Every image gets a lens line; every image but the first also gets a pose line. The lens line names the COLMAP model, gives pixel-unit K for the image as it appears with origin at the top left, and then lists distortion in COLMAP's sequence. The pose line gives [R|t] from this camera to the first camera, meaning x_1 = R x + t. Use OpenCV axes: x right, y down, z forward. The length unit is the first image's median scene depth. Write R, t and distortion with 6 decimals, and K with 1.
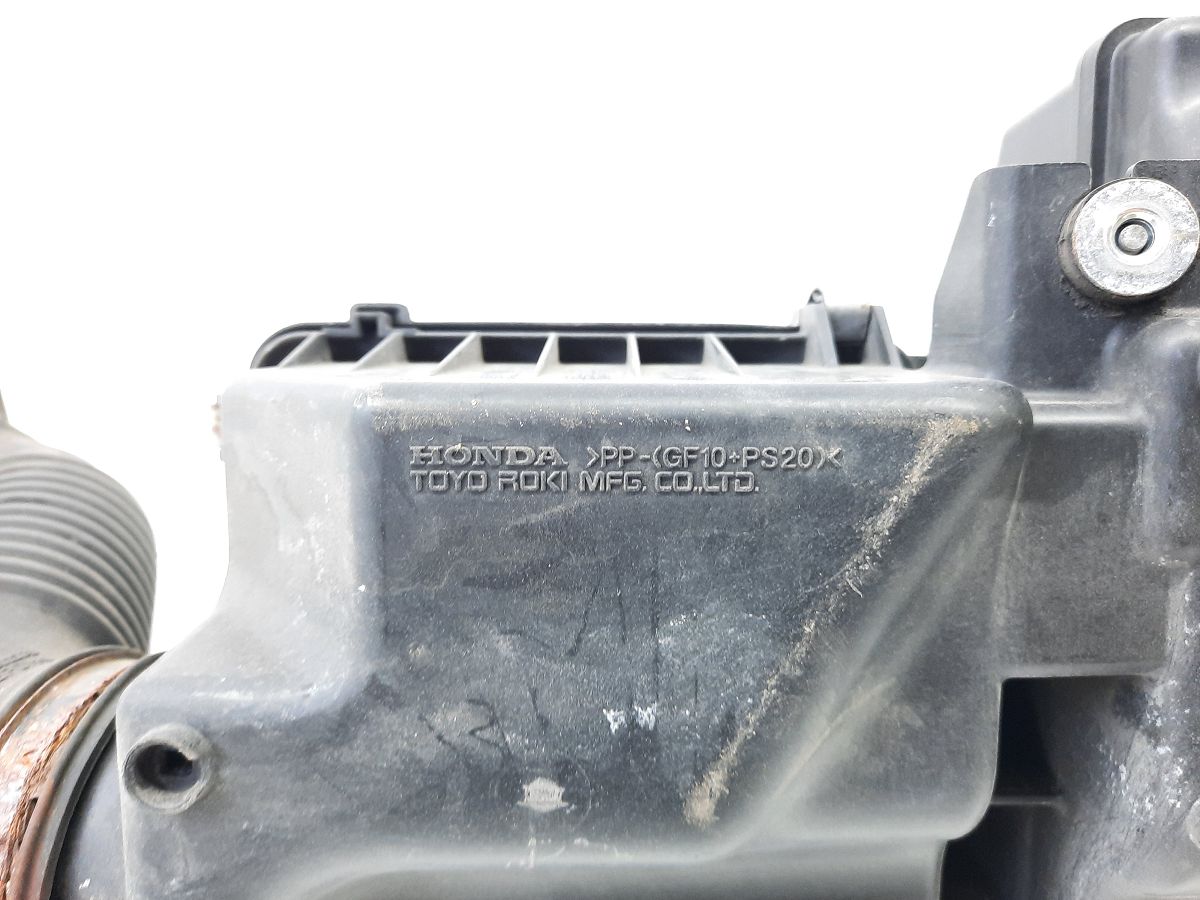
lens RADIAL K [[907.1, 0, 600.0], [0, 907.1, 450.0], [0, 0, 1]] dist [0.046413, -0.094013]
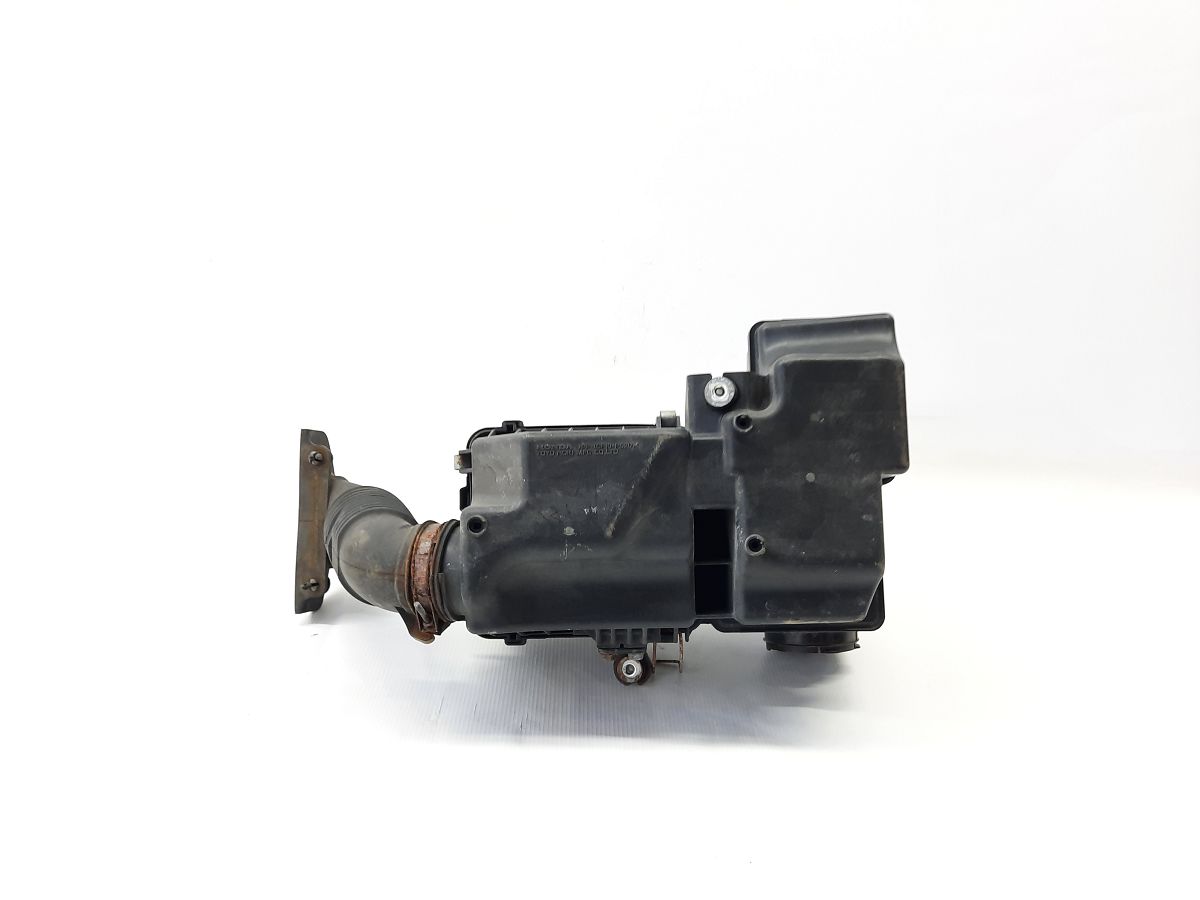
lens RADIAL K [[907.1, 0, 600.0], [0, 907.1, 450.0], [0, 0, 1]] dist [0.046413, -0.094013]
pose [[0.999165, -0.022416, -0.034152, 0.220205], [0.016107, 0.984451, -0.174917, 0.732582], [0.037542, 0.174221, 0.983991, -3.011887]]
